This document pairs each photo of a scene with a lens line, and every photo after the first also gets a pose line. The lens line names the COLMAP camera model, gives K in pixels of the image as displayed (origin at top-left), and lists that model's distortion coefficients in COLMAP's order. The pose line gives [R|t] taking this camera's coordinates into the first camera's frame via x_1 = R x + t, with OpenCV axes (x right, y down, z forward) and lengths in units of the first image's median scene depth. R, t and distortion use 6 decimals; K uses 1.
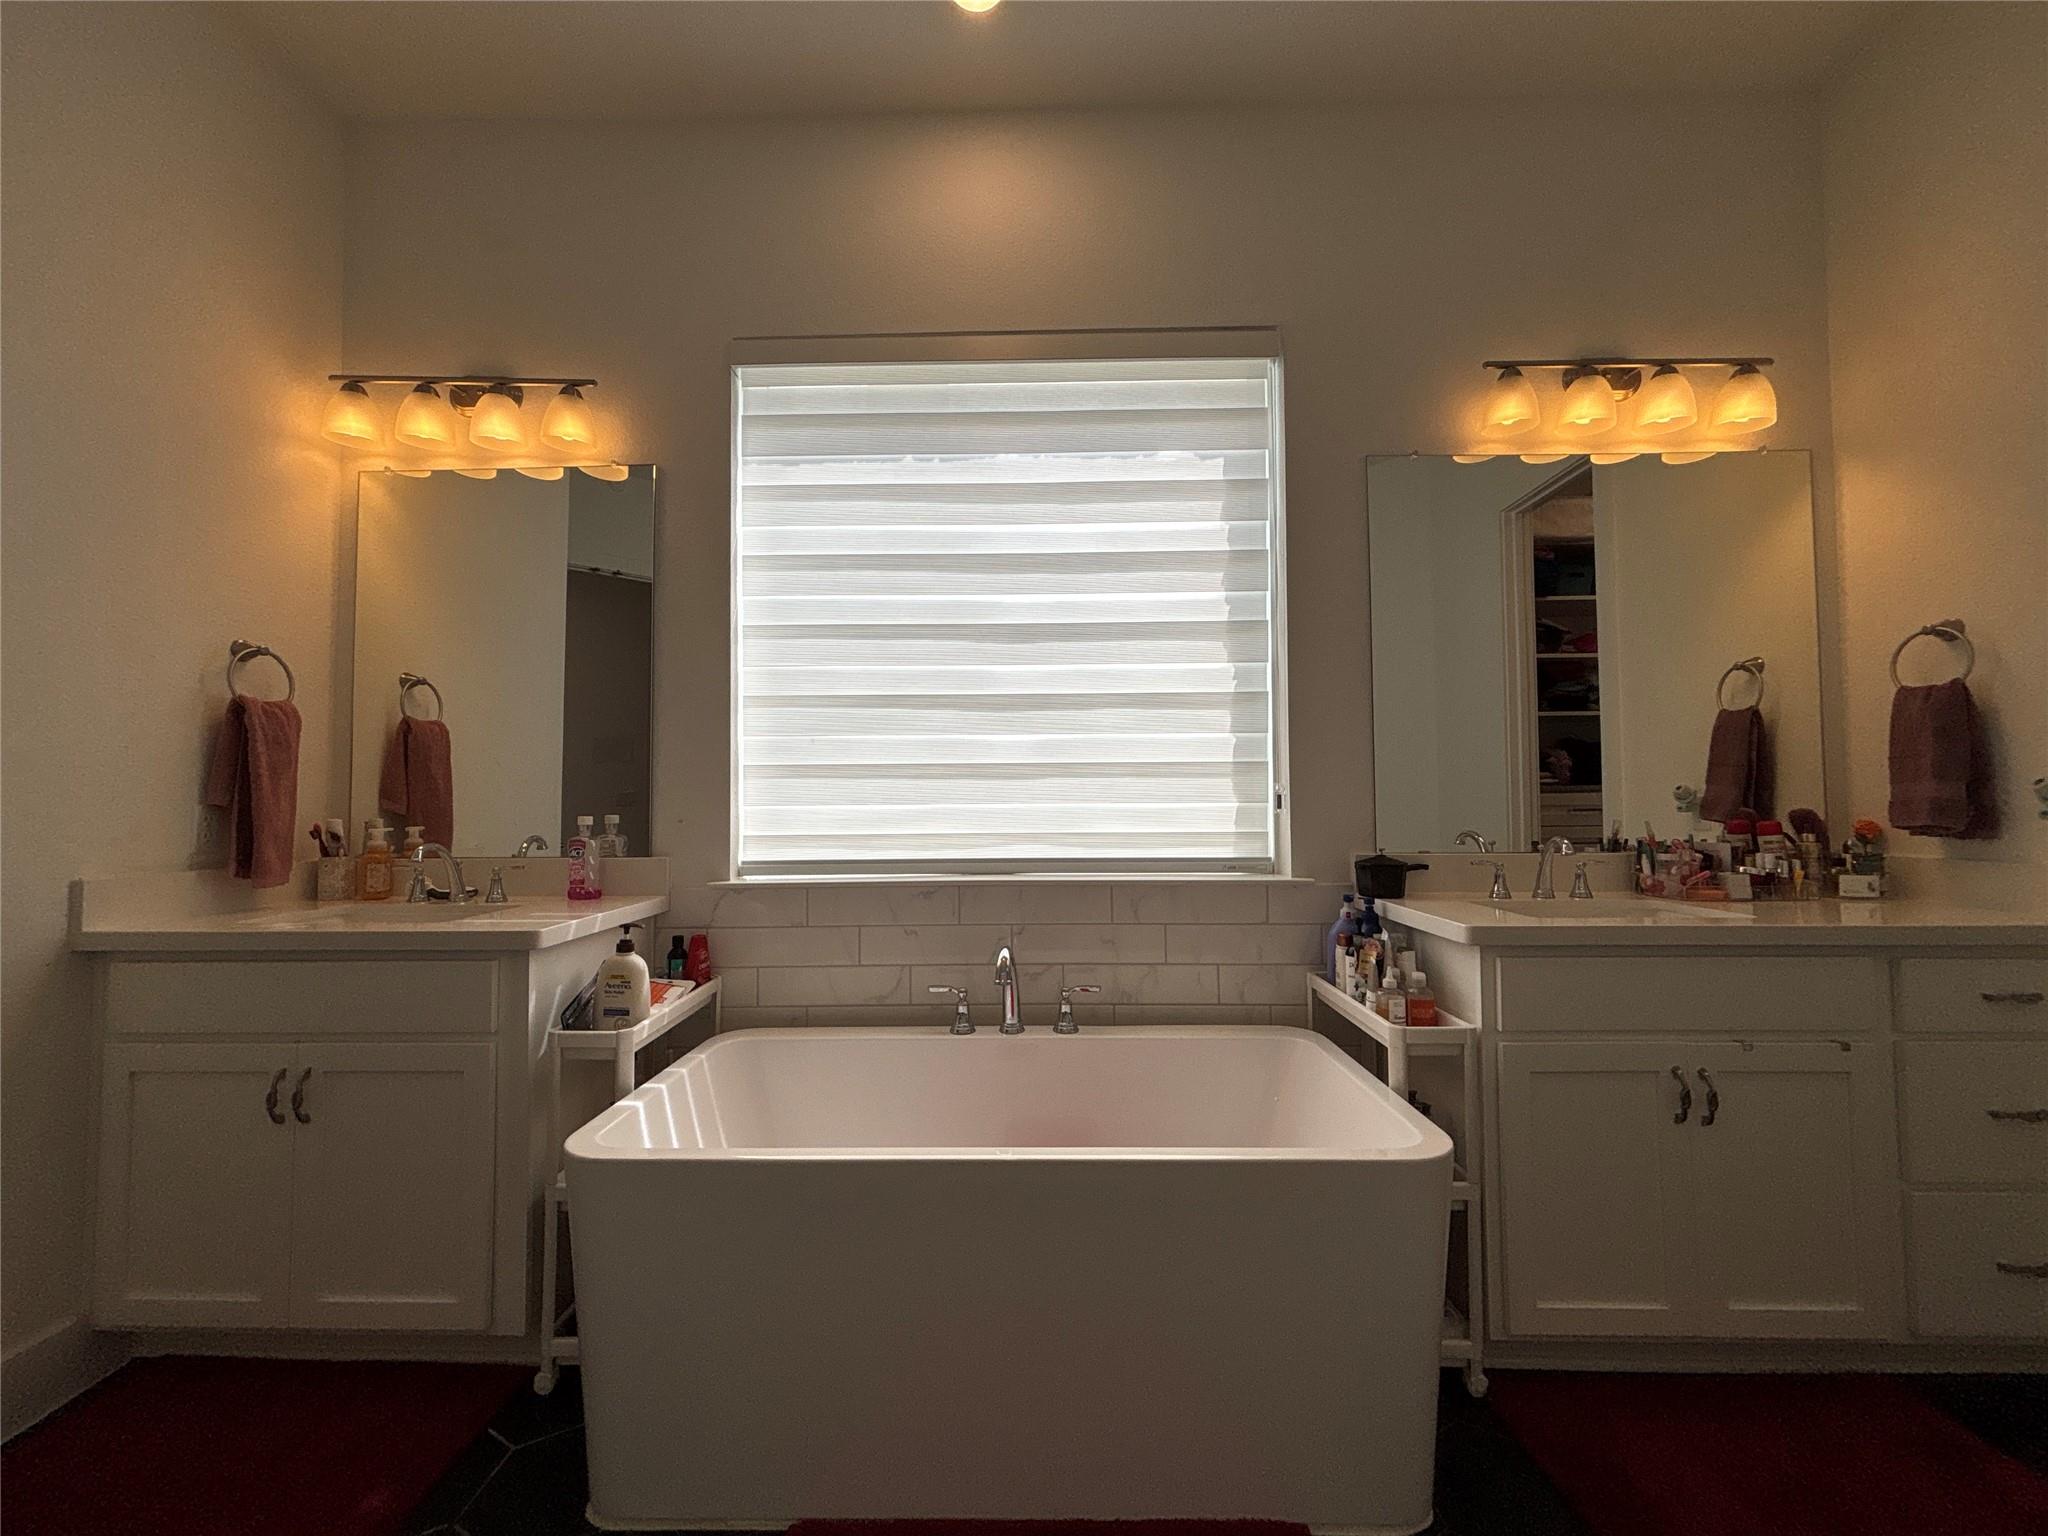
lens RADIAL K [[819.5, 0, 1022.2], [0, 819.5, 780.3], [0, 0, 1]] dist [0.000216, -0.000156]
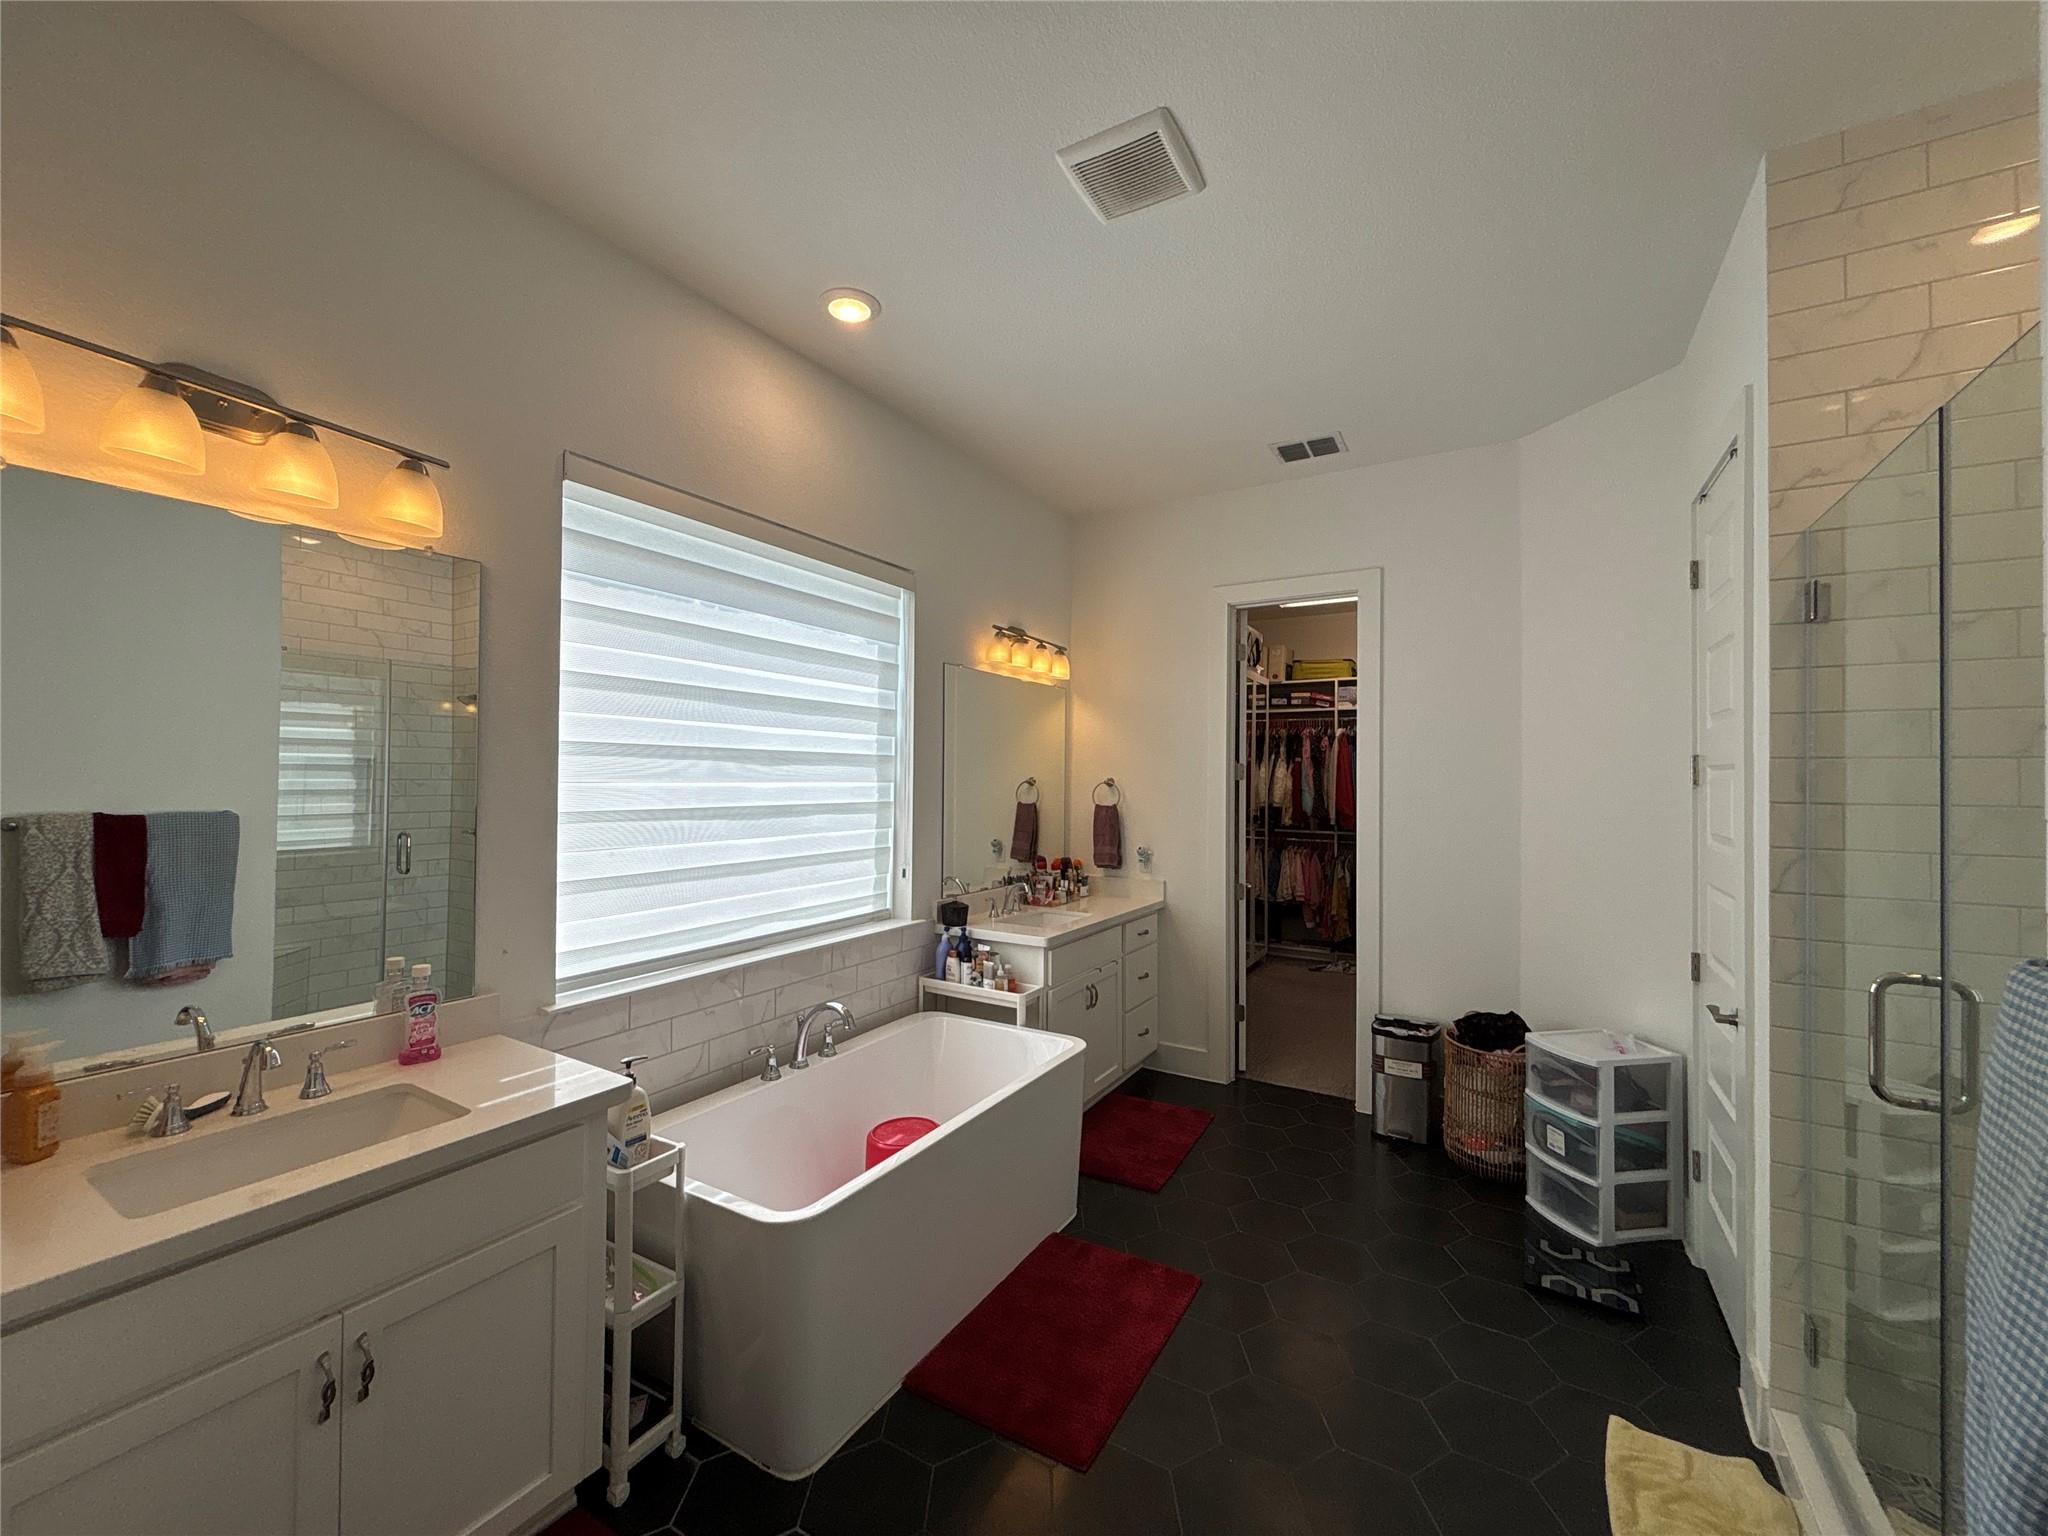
lens RADIAL K [[819.5, 0, 1023.6], [0, 819.5, 770.0], [0, 0, 1]] dist [0.000216, -0.000156]
pose [[0.491246, 0.020419, 0.870781, -0.935414], [-0.028864, 0.999558, -0.007155, -0.165456], [-0.870542, -0.021619, 0.491618, 0.029338]]
